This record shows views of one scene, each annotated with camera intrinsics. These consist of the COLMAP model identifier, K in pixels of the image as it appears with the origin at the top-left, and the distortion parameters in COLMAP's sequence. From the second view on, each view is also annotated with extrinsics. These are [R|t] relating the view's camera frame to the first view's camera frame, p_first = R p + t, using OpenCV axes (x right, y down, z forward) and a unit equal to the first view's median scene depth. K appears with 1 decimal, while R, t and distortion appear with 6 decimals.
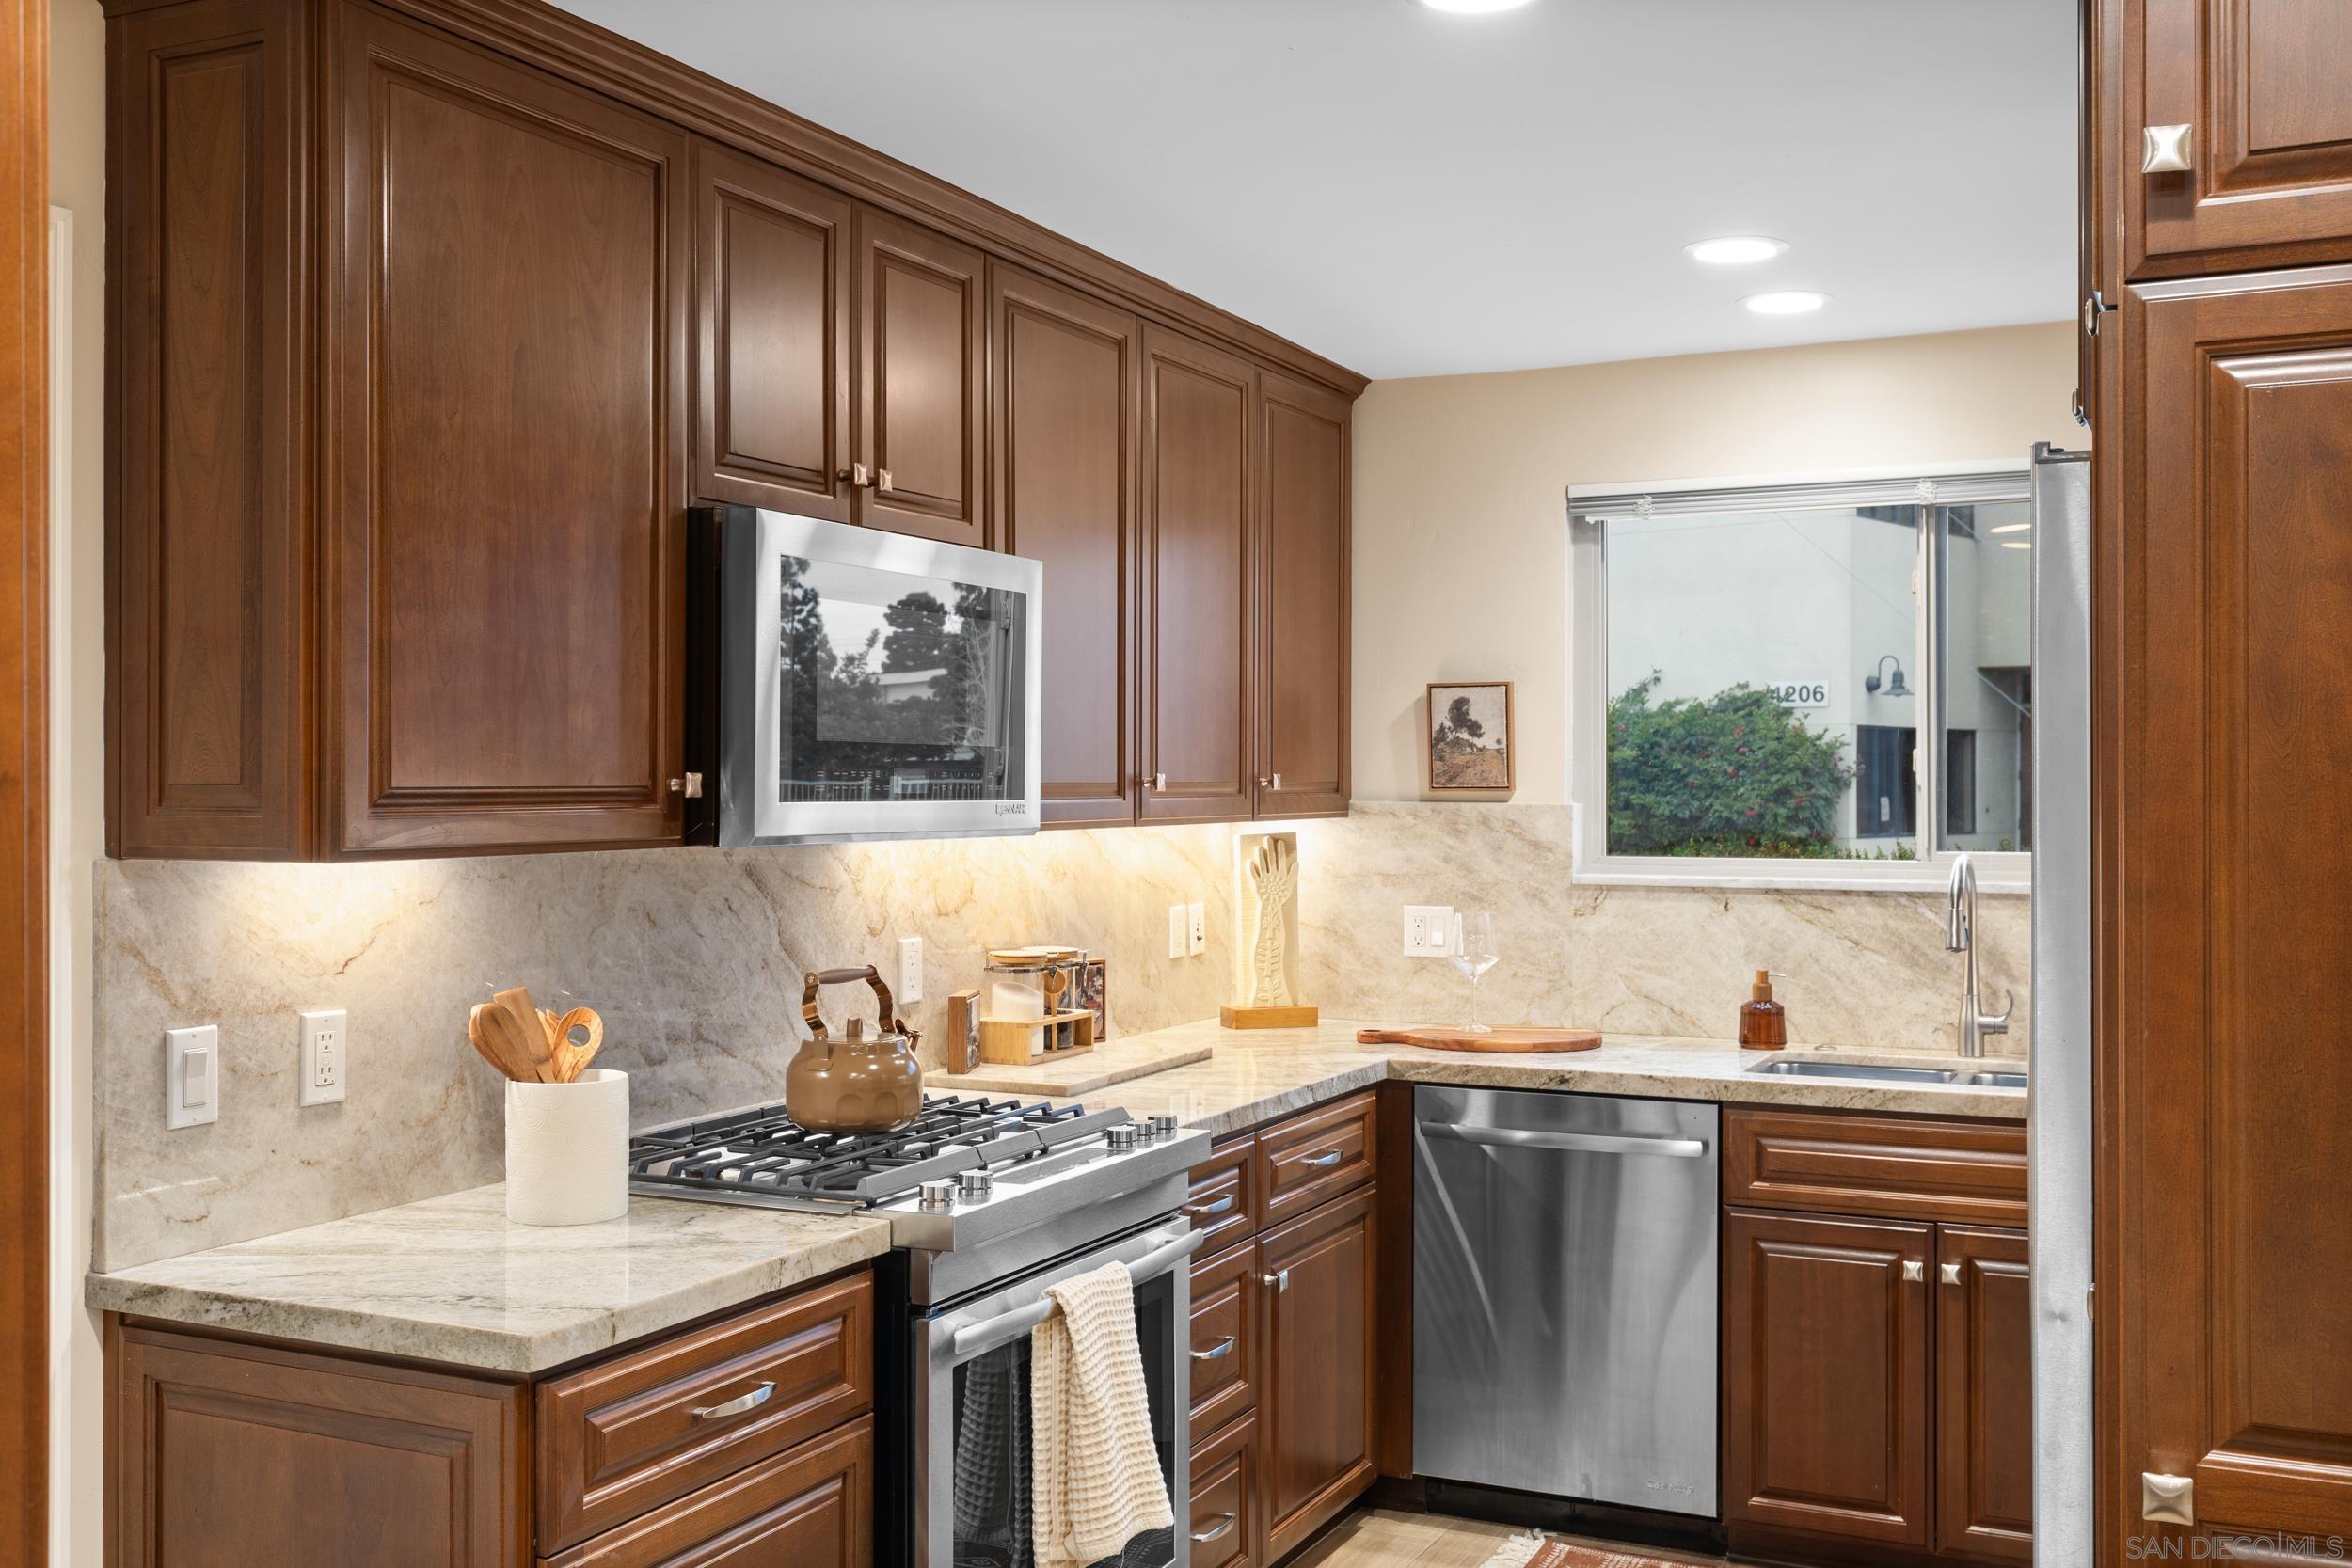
lens RADIAL K [[2242.4, 0, 1174.7], [0, 2242.4, 780.8], [0, 0, 1]] dist [0.020976, 0.000000]
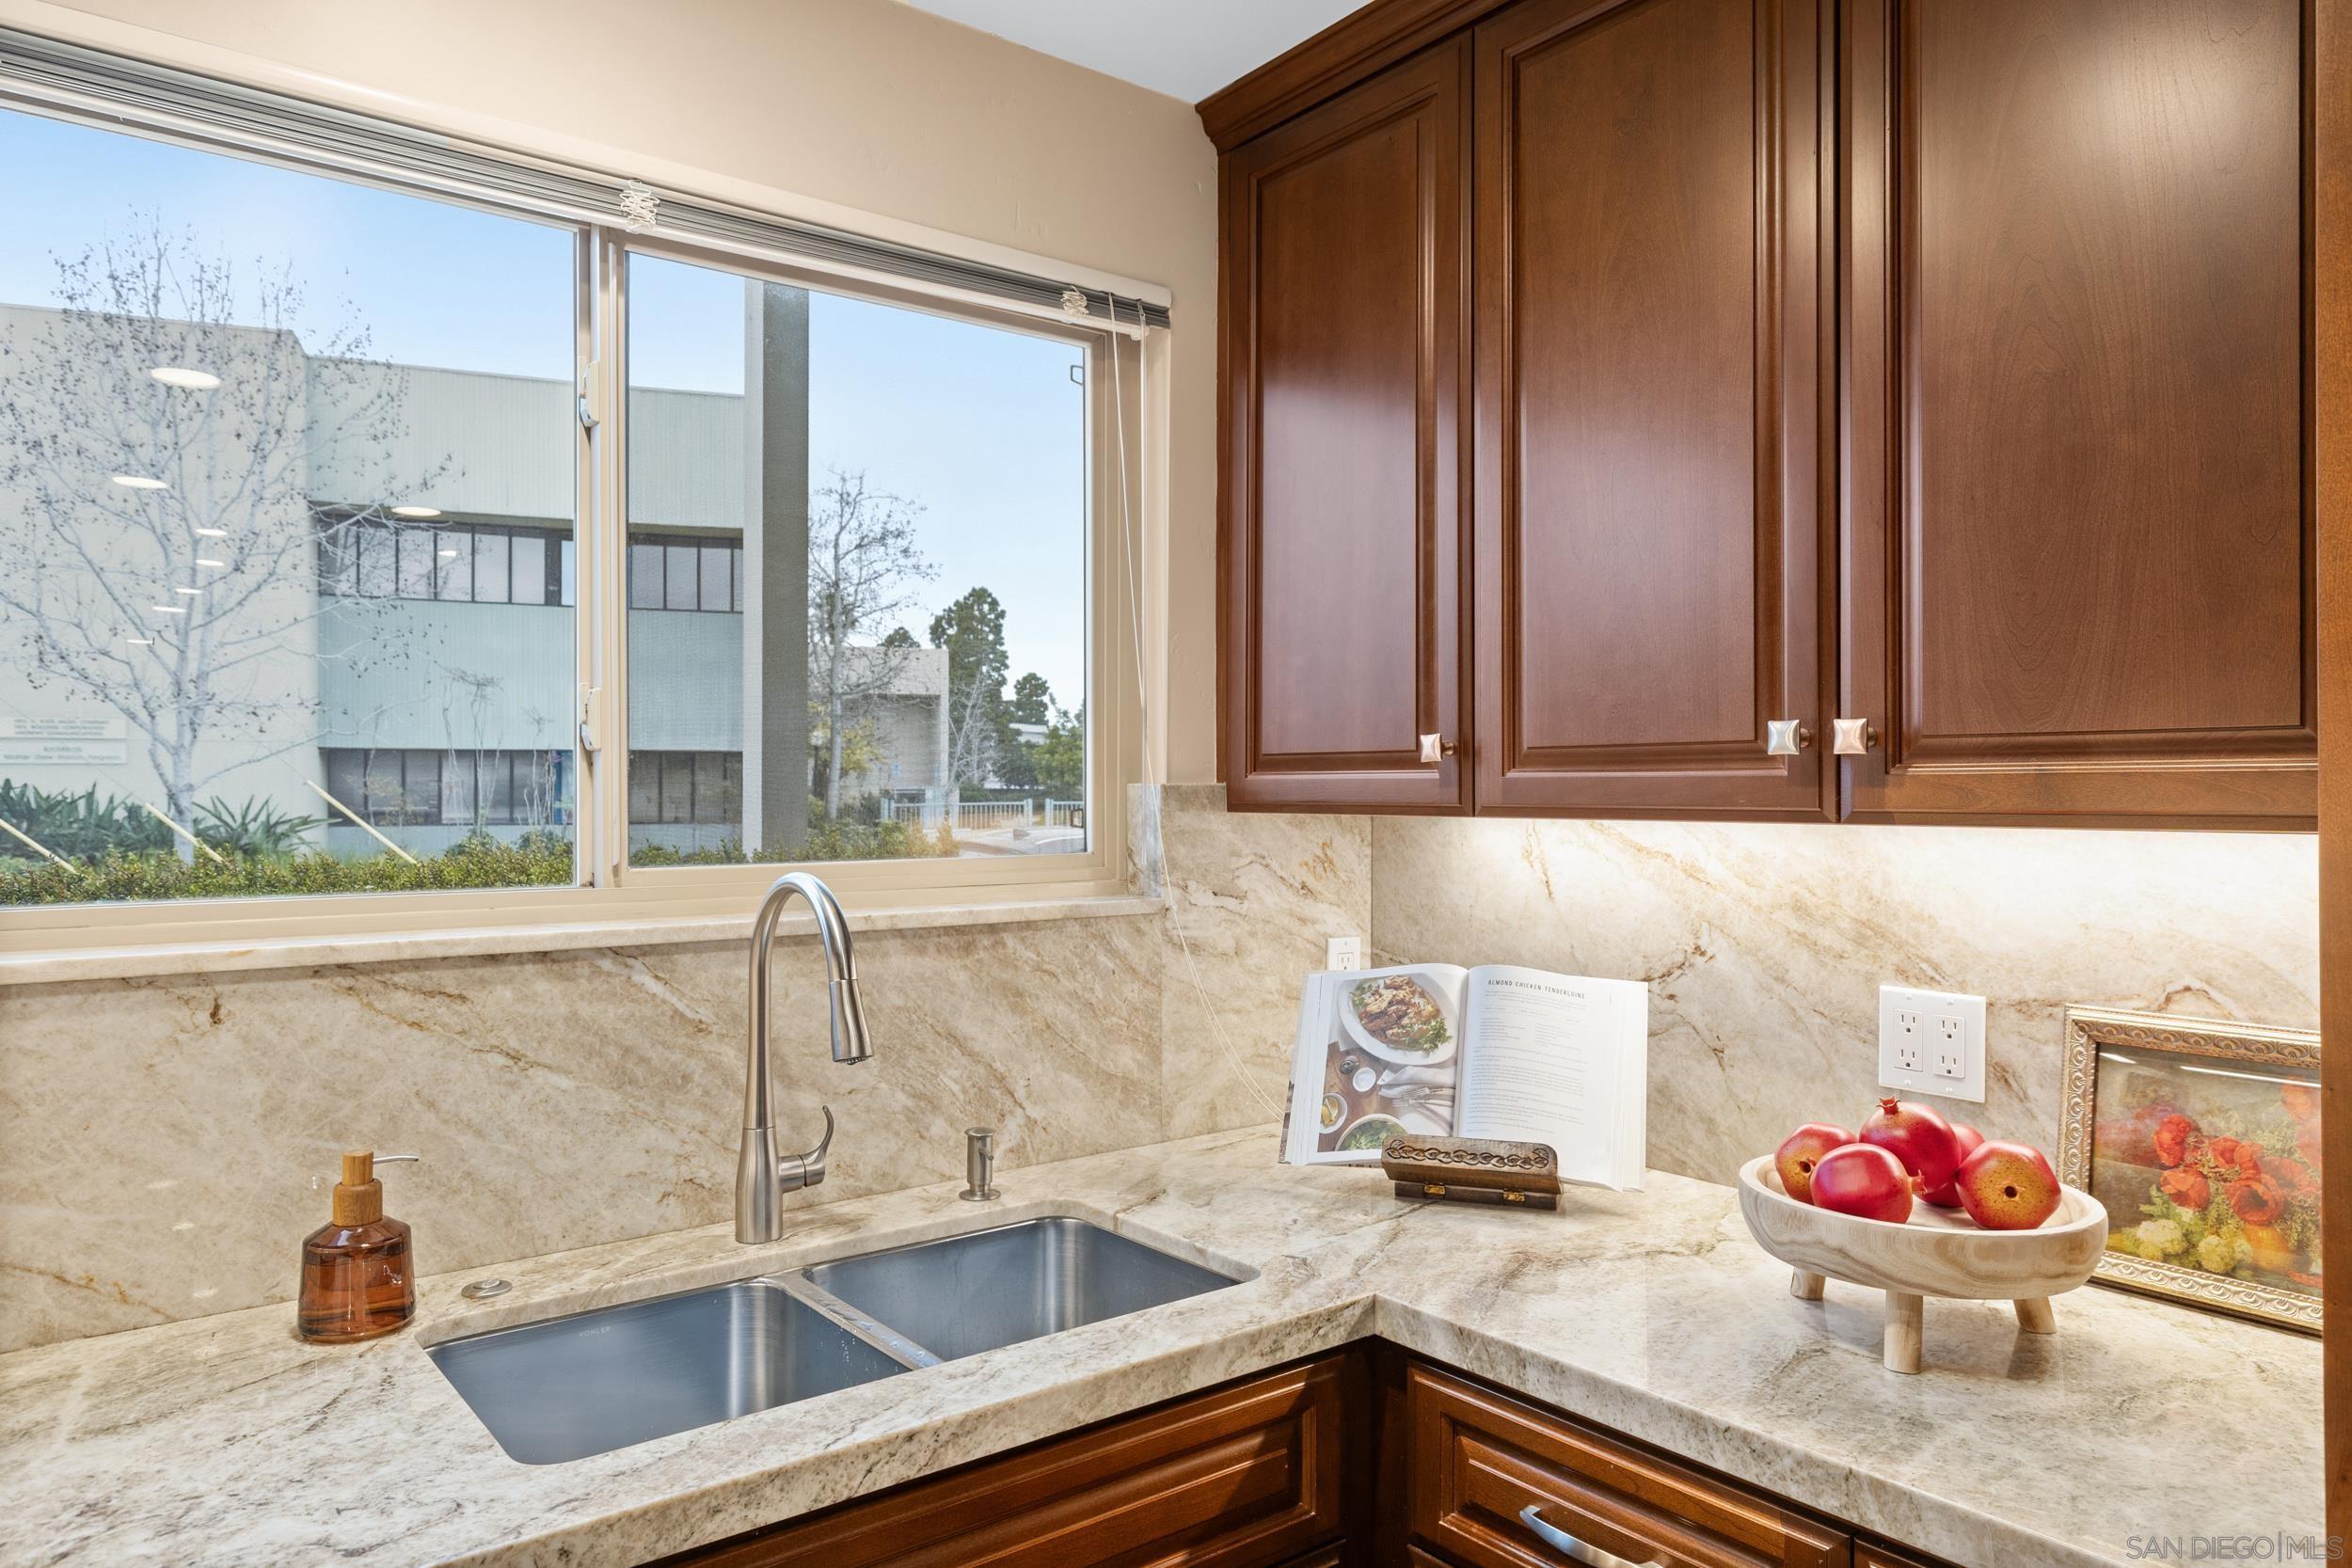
lens RADIAL K [[1526.2, 0, 1172.1], [0, 1526.2, 778.5], [0, 0, 1]] dist [0.002123, 0.003060]
pose [[0.440087, 0.006170, 0.897934, 0.060485], [0.000227, 0.999976, -0.006982, 0.012311], [-0.897955, 0.003277, 0.440075, 0.726909]]
